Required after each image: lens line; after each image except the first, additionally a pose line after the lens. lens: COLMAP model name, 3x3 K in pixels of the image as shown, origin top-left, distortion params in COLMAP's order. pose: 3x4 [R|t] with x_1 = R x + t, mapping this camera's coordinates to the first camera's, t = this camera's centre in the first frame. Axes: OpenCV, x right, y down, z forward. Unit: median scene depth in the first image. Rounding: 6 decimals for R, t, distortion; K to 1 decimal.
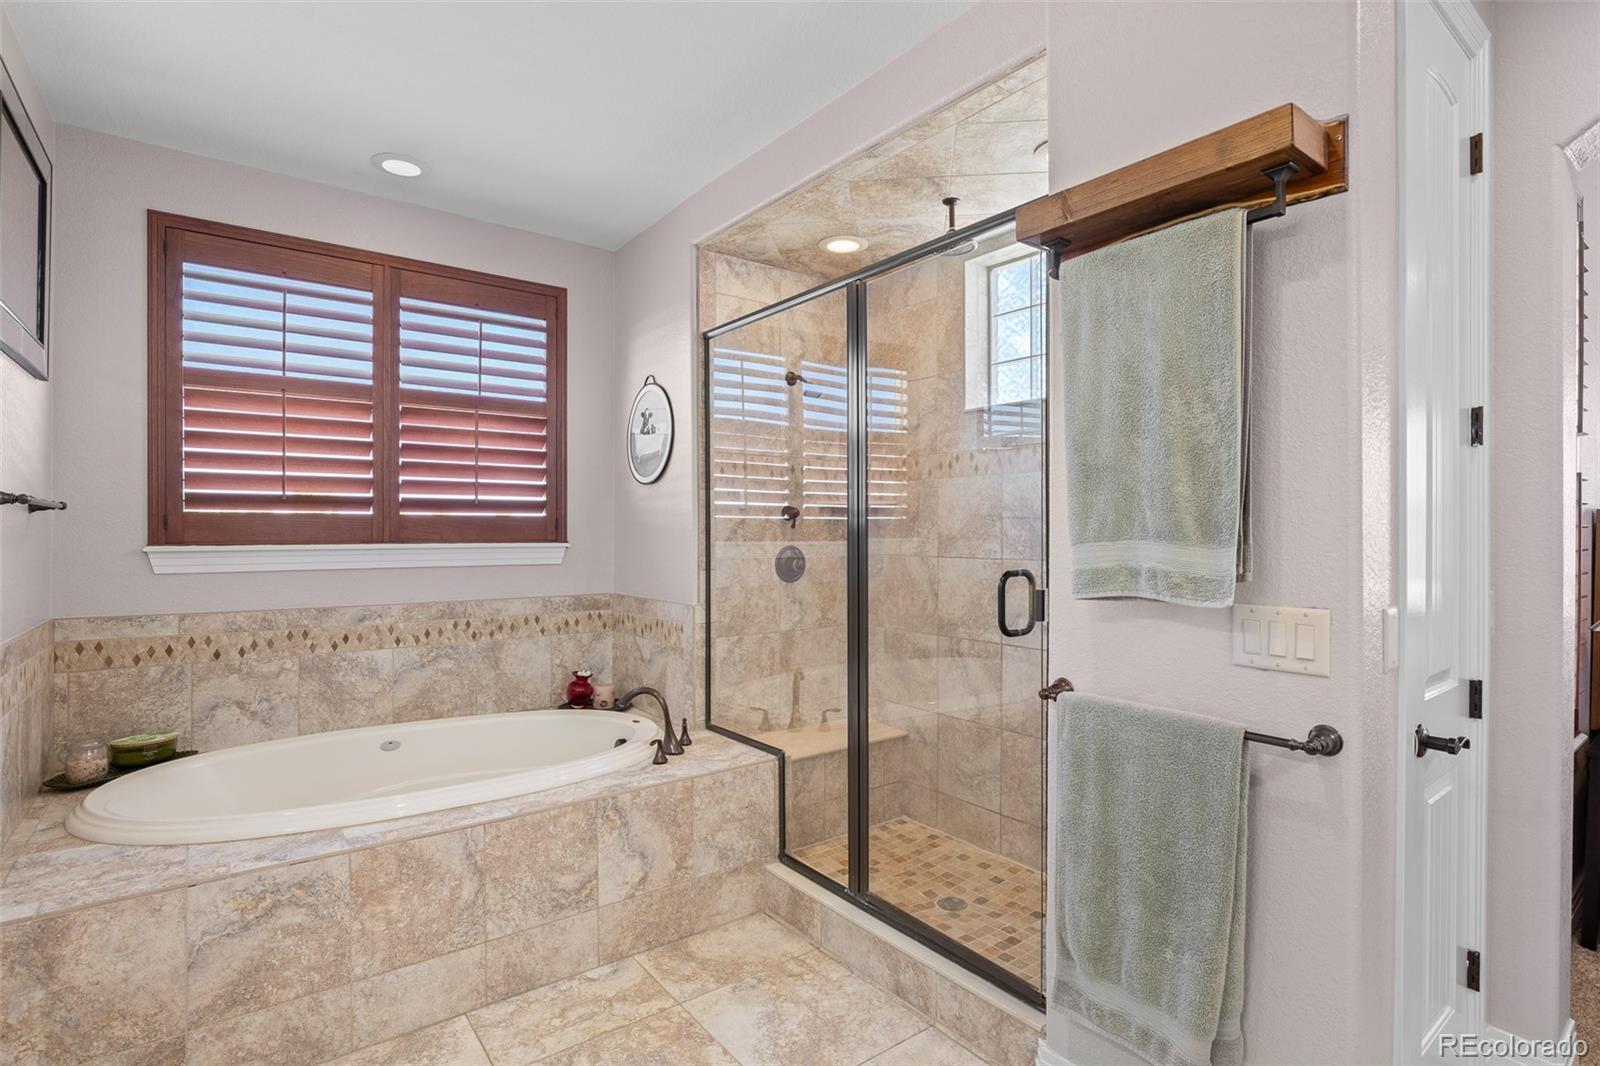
lens RADIAL K [[782.6, 0, 821.3], [0, 782.6, 529.2], [0, 0, 1]] dist [-0.004143, -0.000304]
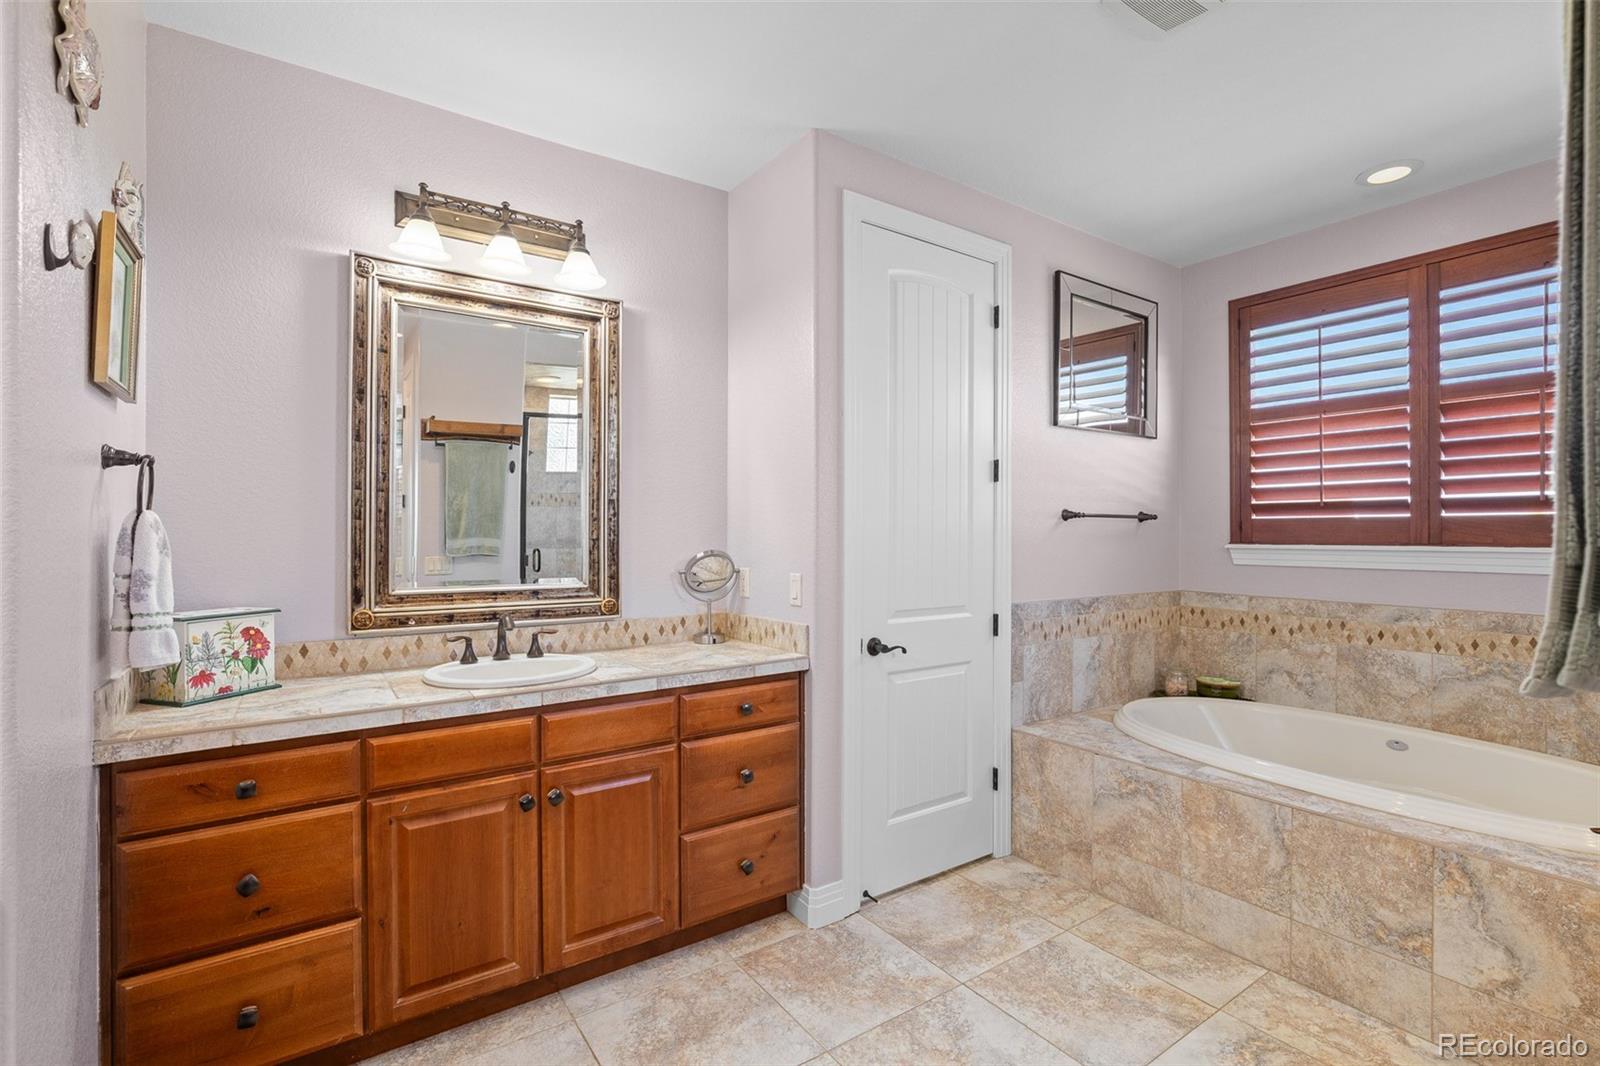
lens RADIAL K [[724.4, 0, 800.0], [0, 724.4, 533.0], [0, 0, 1]] dist [-0.029127, 0.009586]
pose [[-0.043799, -0.003021, -0.999036, 0.432933], [-0.001859, 0.999994, -0.002943, 0.007345], [0.999039, 0.001728, -0.043804, 0.288627]]
